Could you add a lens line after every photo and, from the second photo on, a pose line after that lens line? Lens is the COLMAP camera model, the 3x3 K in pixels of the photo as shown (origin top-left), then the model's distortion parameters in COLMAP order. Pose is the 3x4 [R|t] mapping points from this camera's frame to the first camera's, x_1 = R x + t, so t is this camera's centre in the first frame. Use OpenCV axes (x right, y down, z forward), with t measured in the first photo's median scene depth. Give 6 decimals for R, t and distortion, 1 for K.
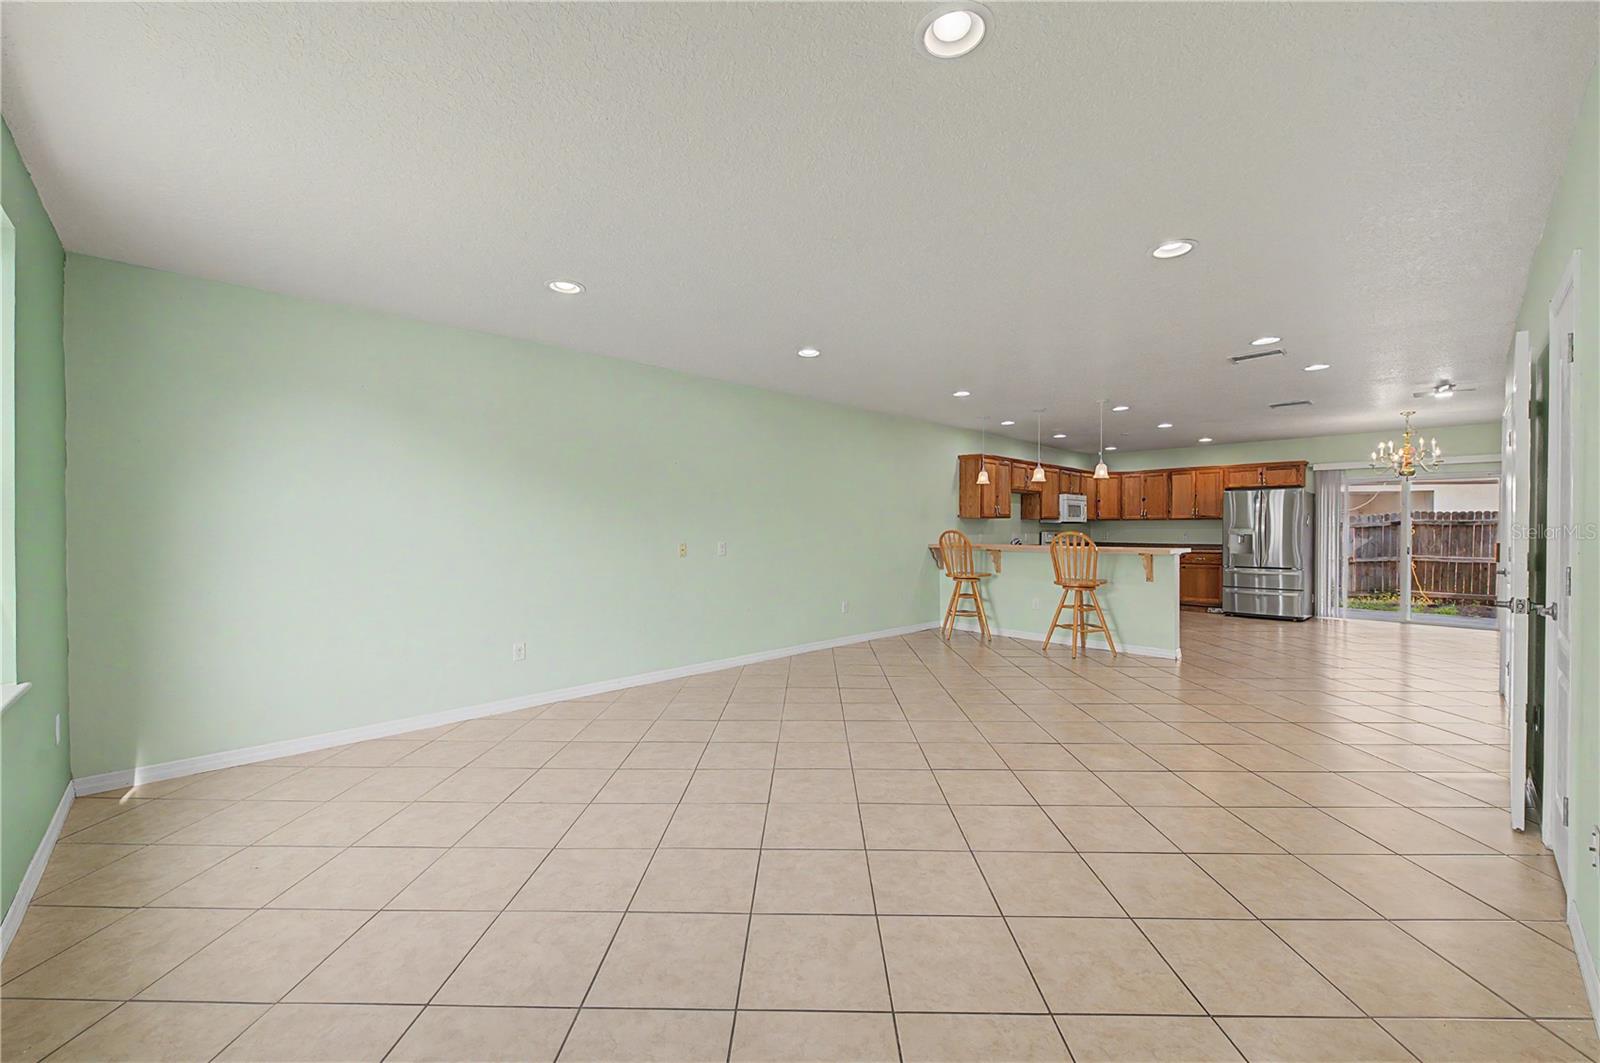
lens RADIAL K [[638.8, 0, 798.2], [0, 638.8, 535.7], [0, 0, 1]] dist [-0.000682, -0.000210]
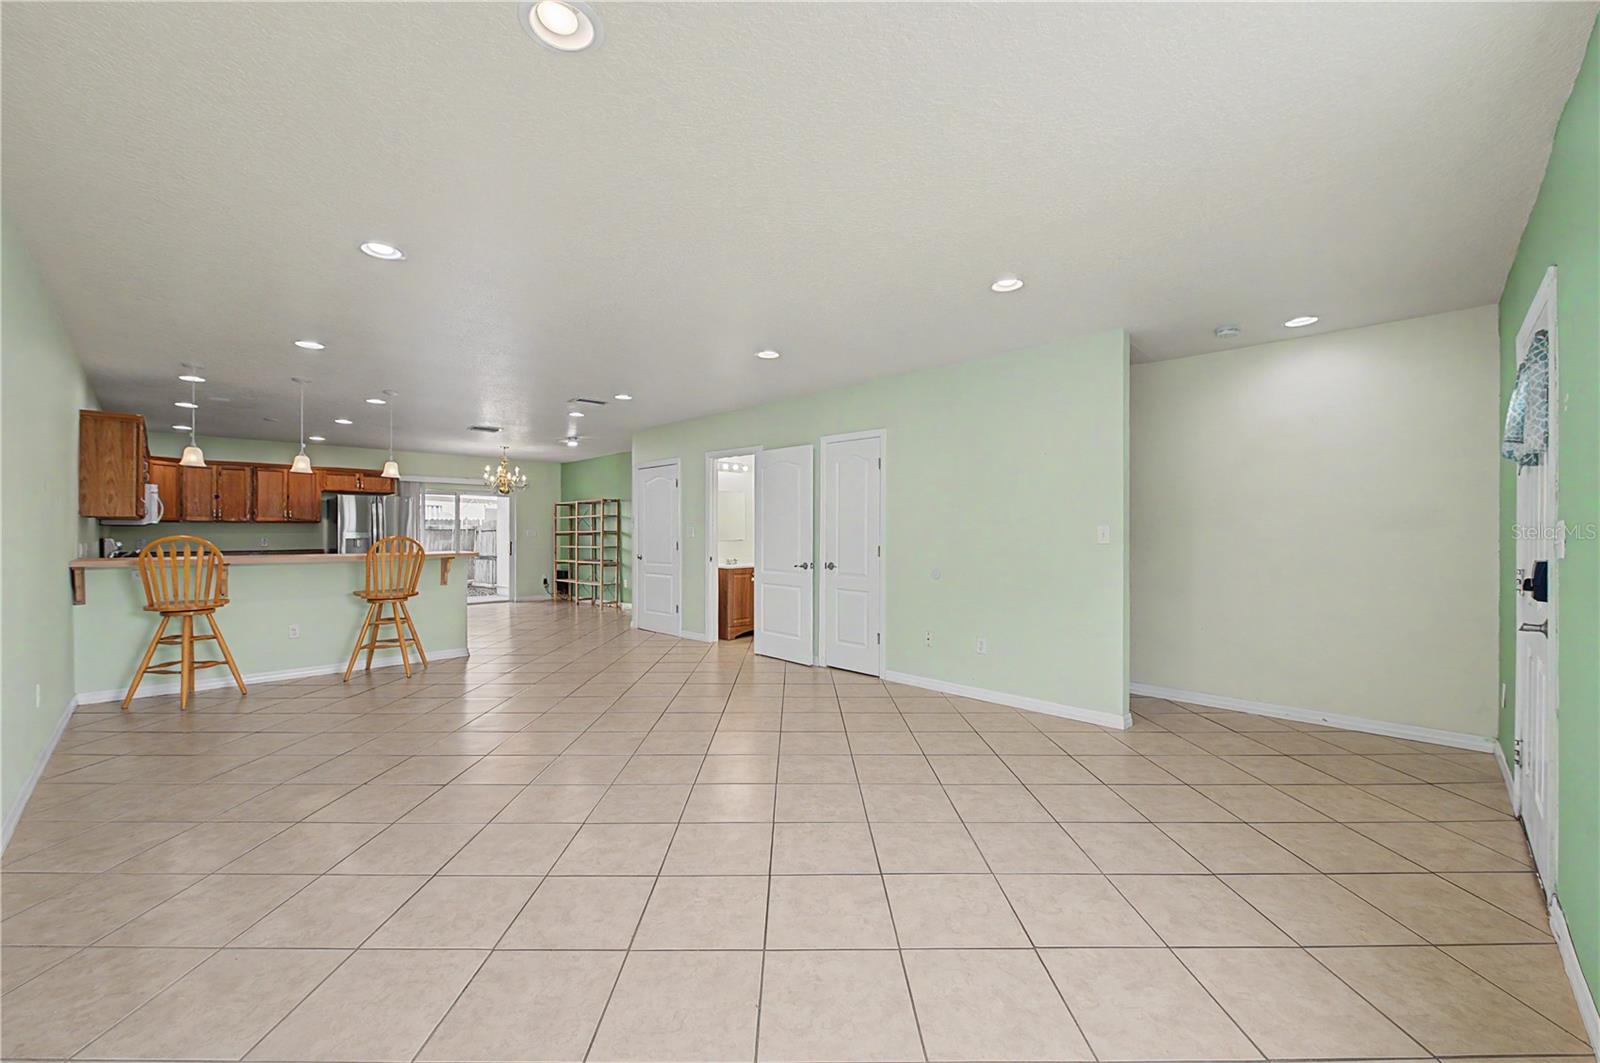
lens RADIAL K [[638.8, 0, 799.8], [0, 638.8, 521.5], [0, 0, 1]] dist [-0.000682, -0.000210]
pose [[-0.039197, 0.015033, 0.999118, -0.358574], [0.012676, 0.999814, -0.014546, -0.004751], [-0.999151, 0.012095, -0.039380, 0.355349]]
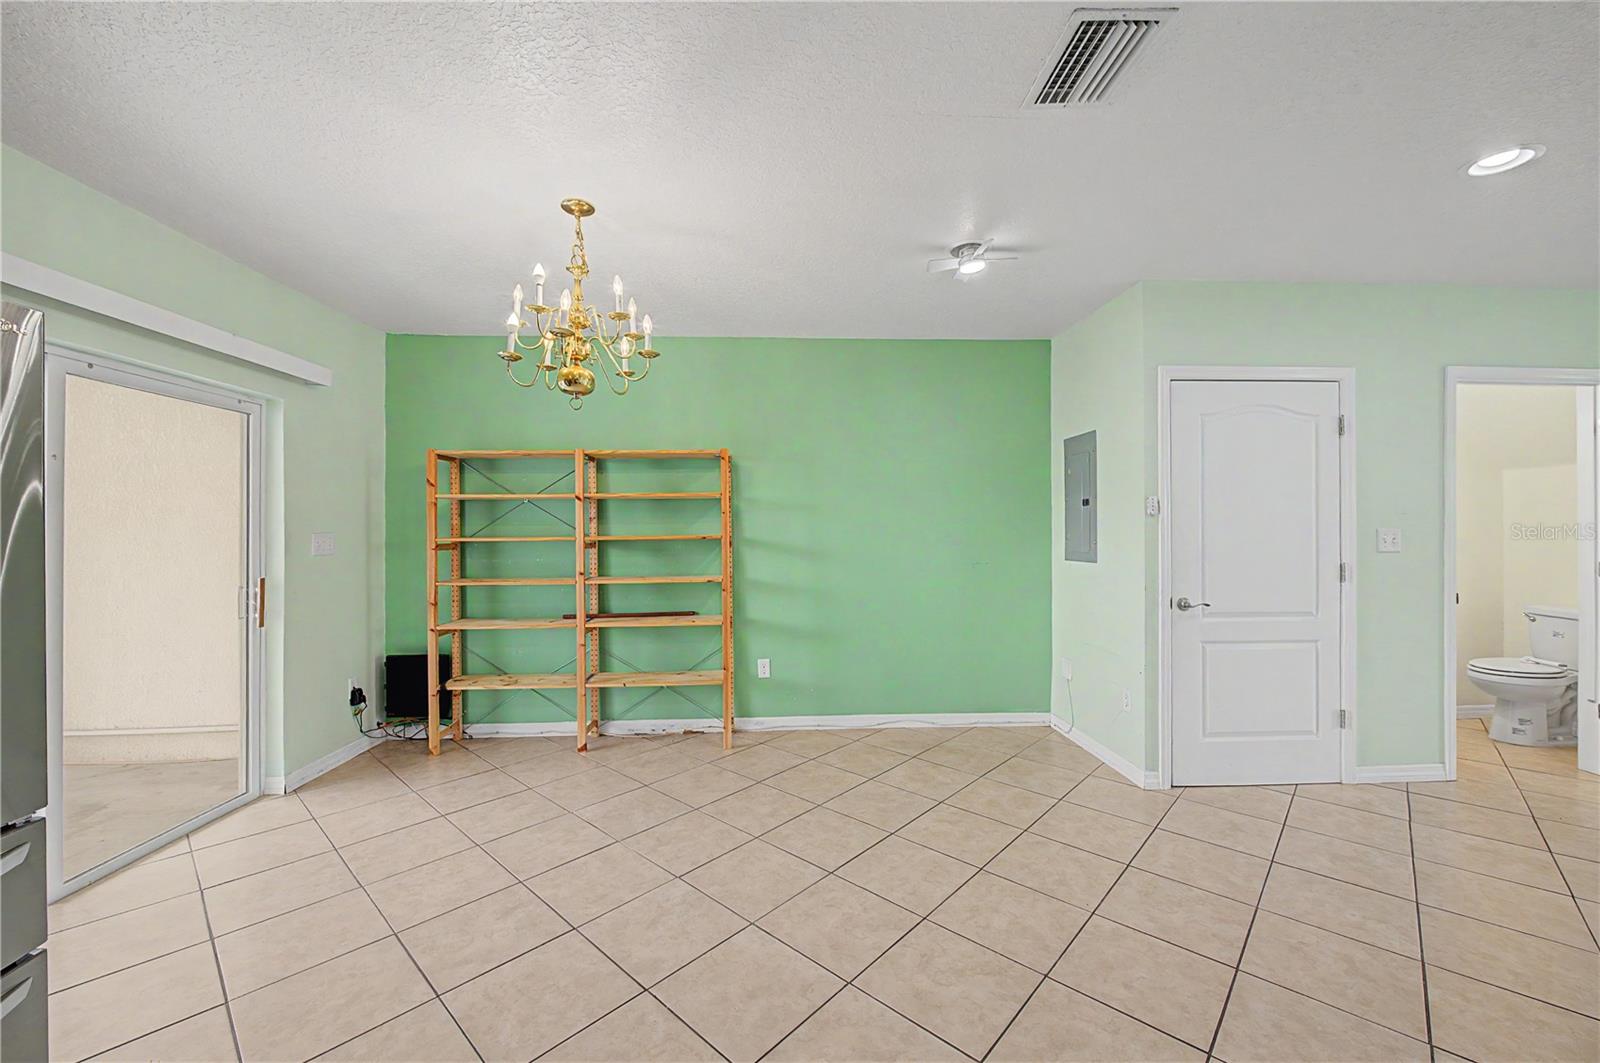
lens RADIAL K [[638.8, 0, 804.0], [0, 638.8, 521.5], [0, 0, 1]] dist [-0.000682, -0.000210]
pose [[-0.759591, 0.004502, 0.650385, 0.498235], [0.009125, 0.999951, 0.003735, -0.021632], [-0.650337, 0.008772, -0.759595, 0.967547]]
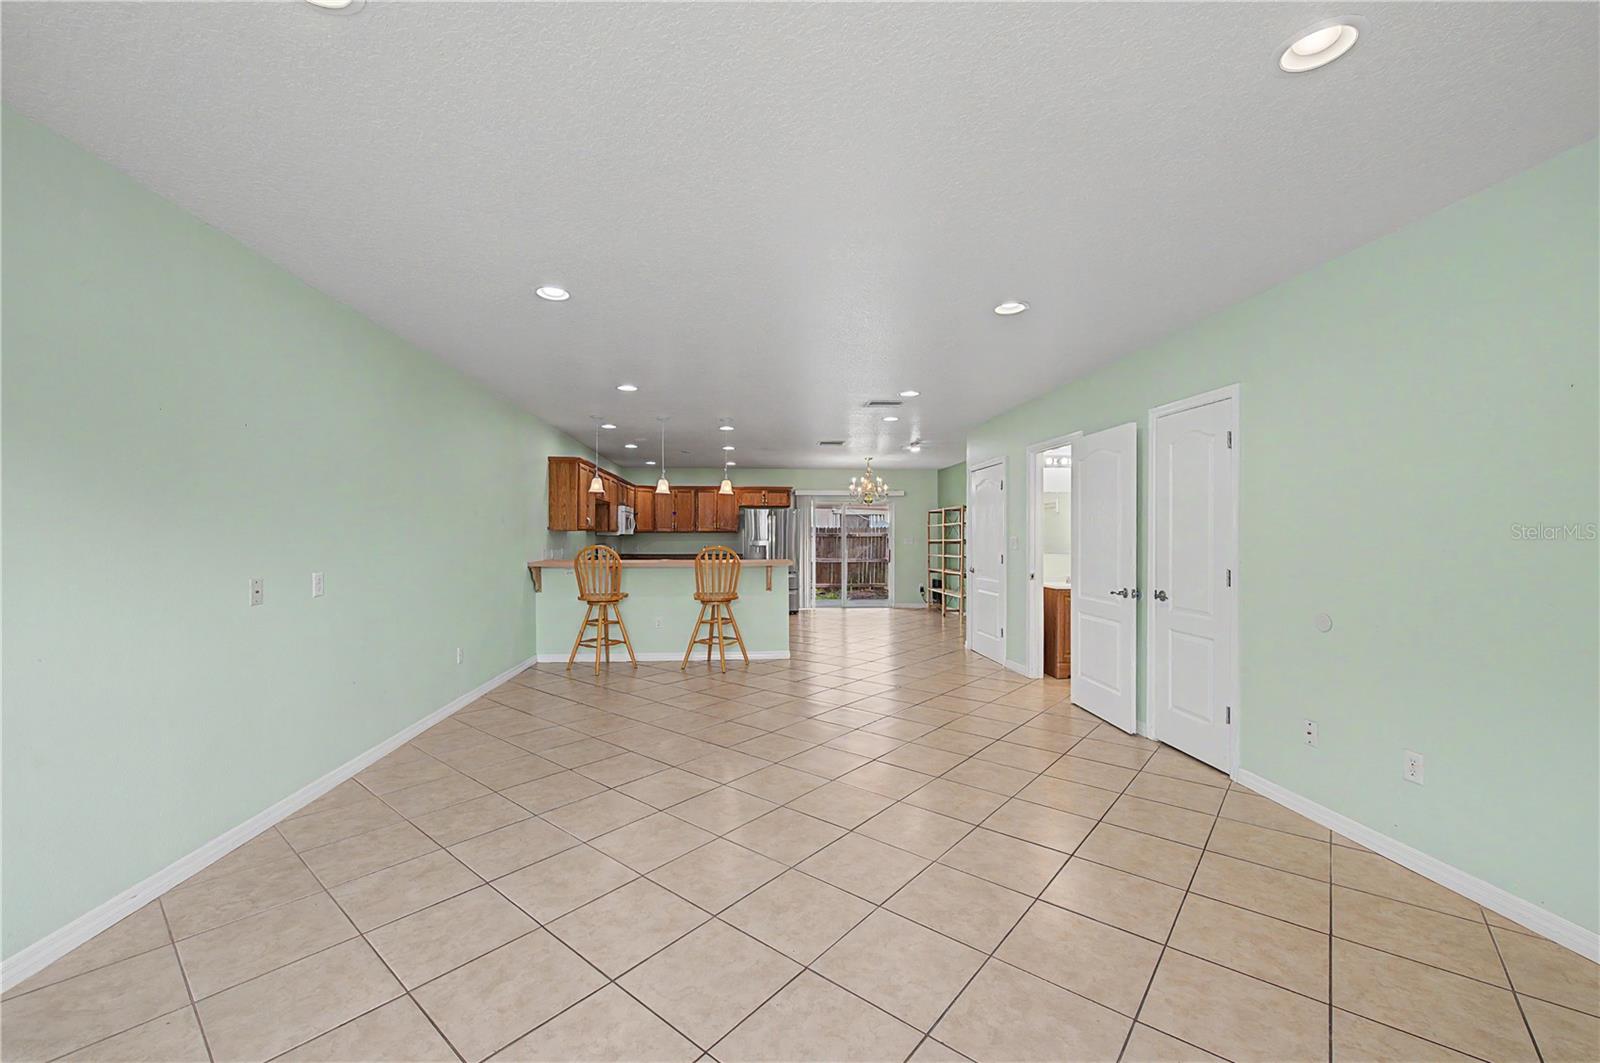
lens RADIAL K [[638.8, 0, 799.2], [0, 638.8, 537.0], [0, 0, 1]] dist [-0.000682, -0.000210]
pose [[0.619019, -0.000822, 0.785376, -0.205795], [0.010037, 0.999926, -0.006865, -0.009446], [-0.785312, 0.012133, 0.618981, 0.209901]]
